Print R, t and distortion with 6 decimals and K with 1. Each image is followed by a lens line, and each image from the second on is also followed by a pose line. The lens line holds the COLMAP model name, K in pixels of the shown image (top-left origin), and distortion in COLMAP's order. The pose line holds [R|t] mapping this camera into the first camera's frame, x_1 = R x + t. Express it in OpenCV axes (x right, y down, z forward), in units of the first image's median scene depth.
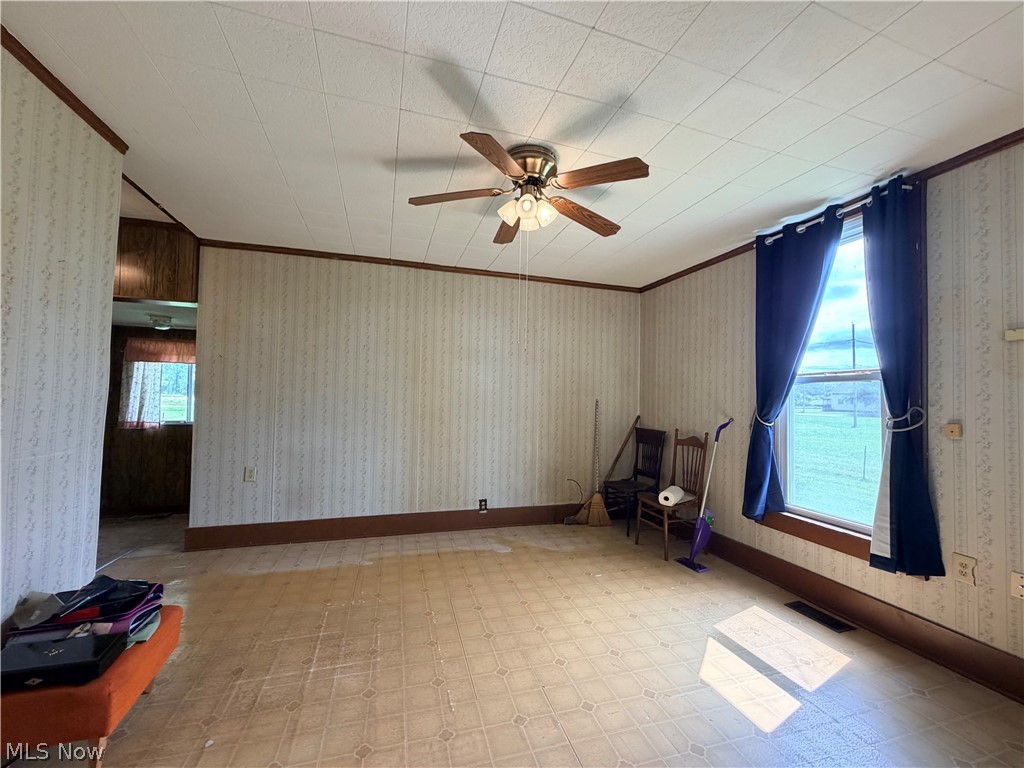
lens RADIAL K [[408.3, 0, 509.4], [0, 408.3, 383.8], [0, 0, 1]] dist [-0.002054, -0.000083]
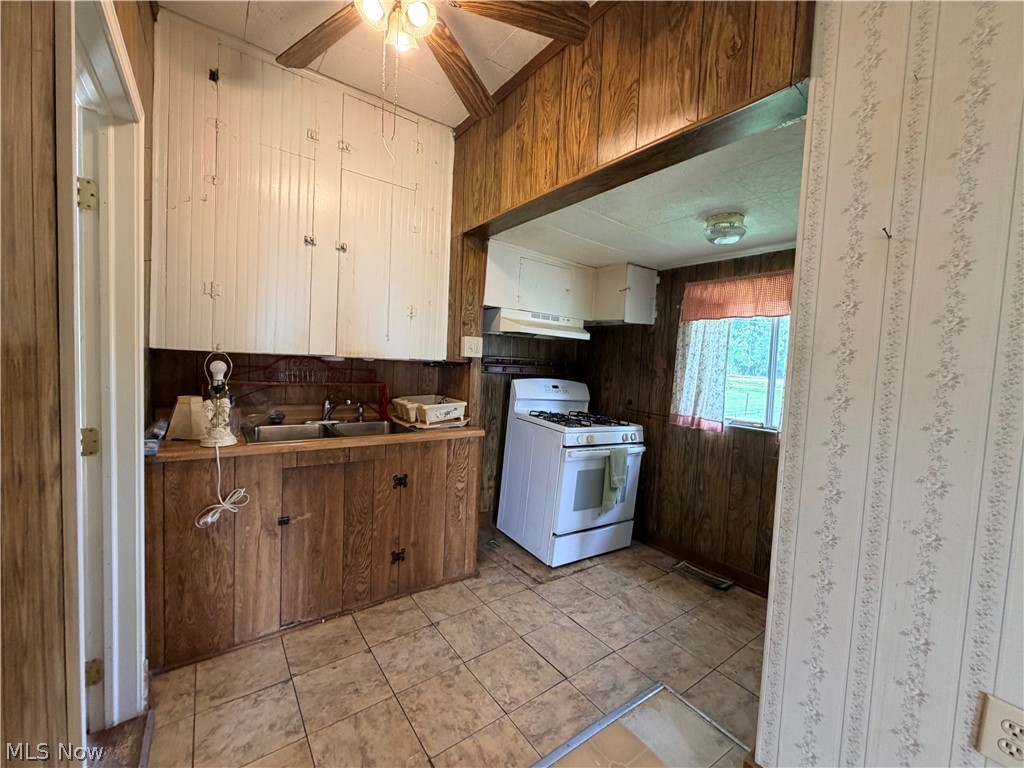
lens RADIAL K [[408.3, 0, 509.4], [0, 408.3, 383.8], [0, 0, 1]] dist [-0.002054, -0.000083]
pose [[0.328434, 0.051580, -0.943117, -0.566947], [-0.009511, 0.998638, 0.051304, 0.017487], [0.944479, -0.007880, 0.328477, 0.720105]]
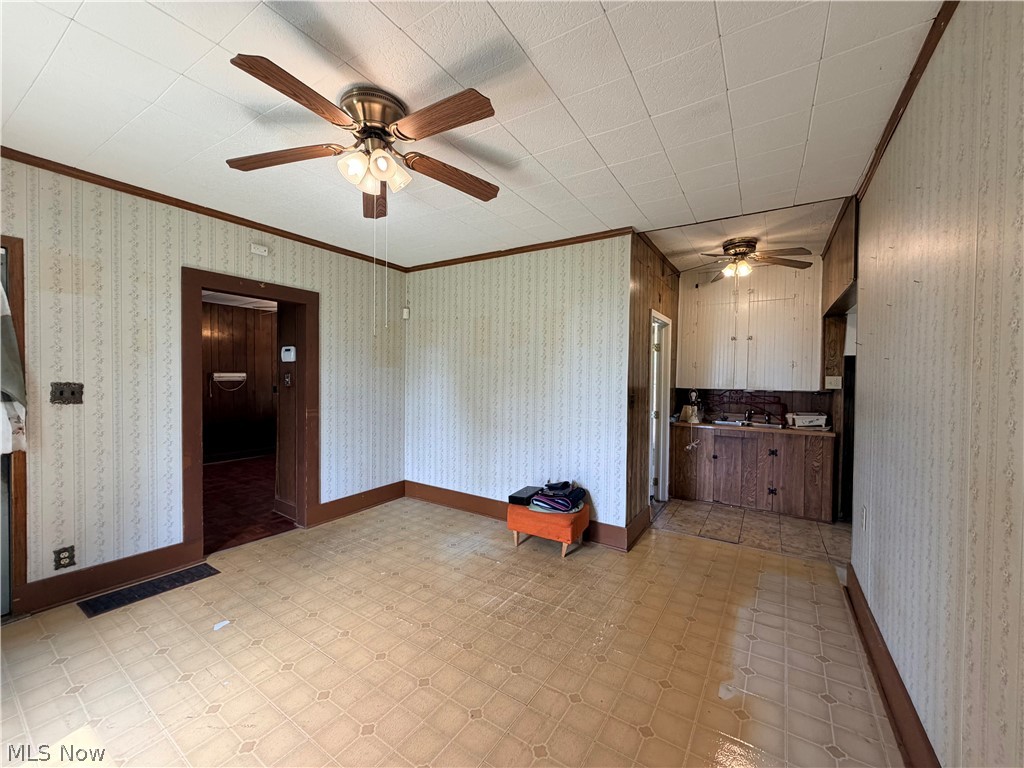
lens RADIAL K [[408.3, 0, 509.4], [0, 408.3, 383.8], [0, 0, 1]] dist [-0.002054, -0.000083]
pose [[-0.763526, -0.017712, -0.645534, 0.251884], [-0.005591, 0.999768, -0.020817, 0.023438], [0.645753, -0.012285, -0.763448, 1.226440]]
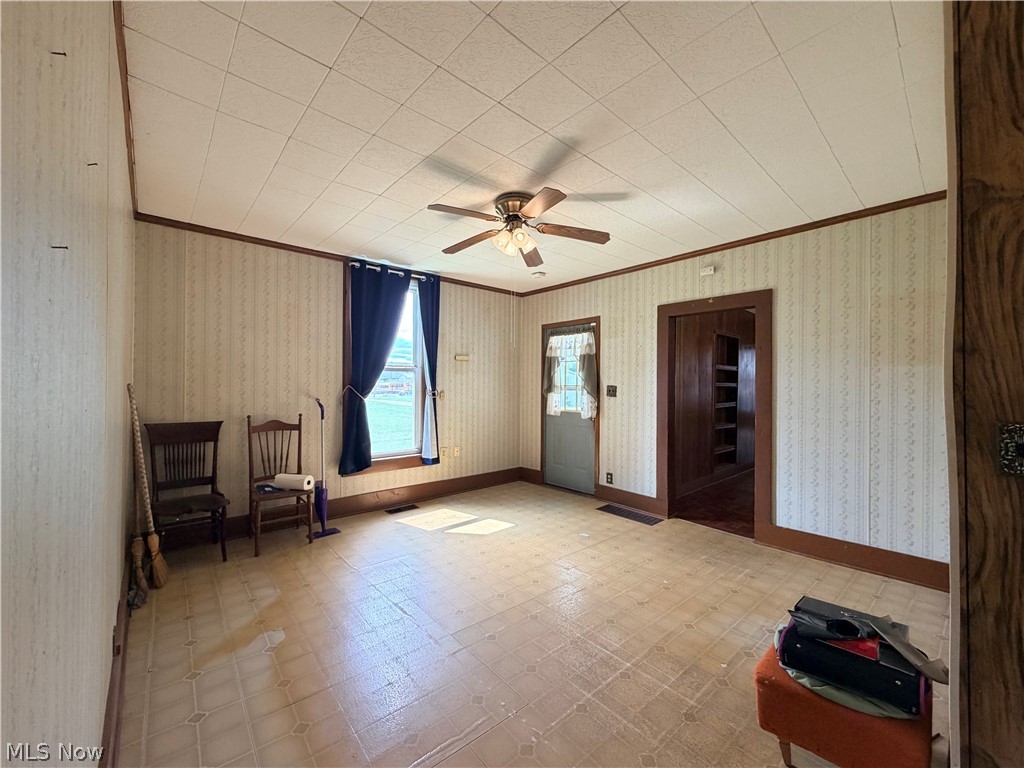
lens RADIAL K [[408.3, 0, 509.4], [0, 408.3, 383.8], [0, 0, 1]] dist [-0.002054, -0.000083]
pose [[-0.406765, -0.021628, 0.913277, -0.764761], [-0.044757, 0.998991, 0.003724, 0.015069], [-0.912436, -0.039361, -0.407323, 1.029998]]
